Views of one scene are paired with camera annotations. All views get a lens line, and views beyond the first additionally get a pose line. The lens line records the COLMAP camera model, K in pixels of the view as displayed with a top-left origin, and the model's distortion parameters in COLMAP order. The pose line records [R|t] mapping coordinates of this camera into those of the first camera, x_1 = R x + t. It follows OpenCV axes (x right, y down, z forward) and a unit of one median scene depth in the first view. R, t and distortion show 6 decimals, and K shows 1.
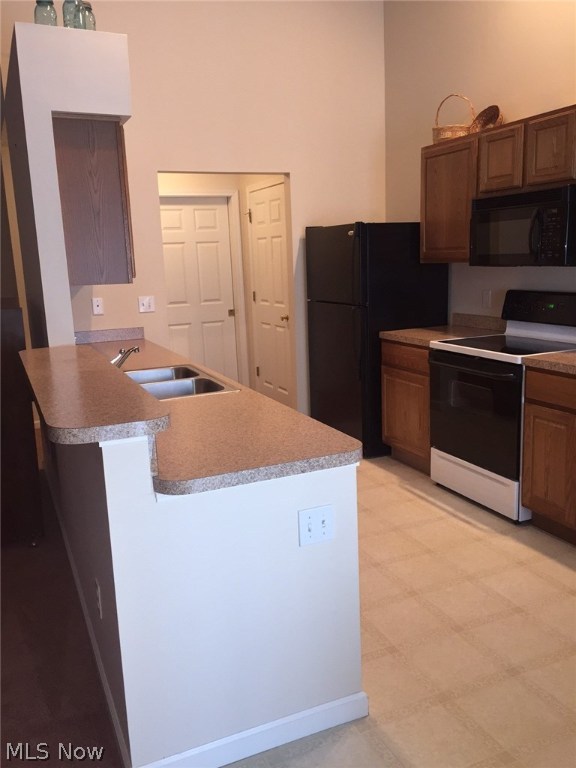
lens RADIAL K [[658.5, 0, 288.0], [0, 658.5, 384.0], [0, 0, 1]] dist [0.104282, -0.164117]
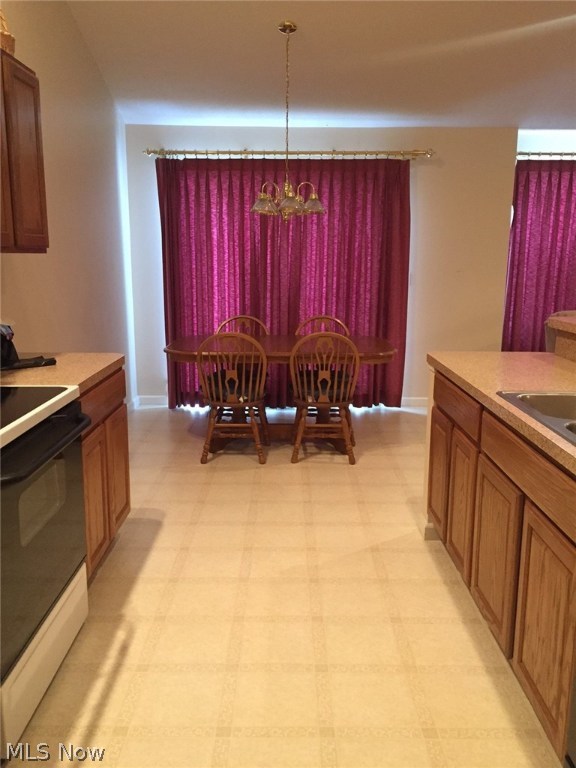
lens RADIAL K [[658.5, 0, 288.0], [0, 658.5, 384.0], [0, 0, 1]] dist [0.104282, -0.164117]
pose [[-0.914031, -0.049000, 0.402674, -0.130254], [0.104683, 0.930559, 0.350859, -0.249800], [-0.391904, 0.362849, -0.845430, 1.406046]]
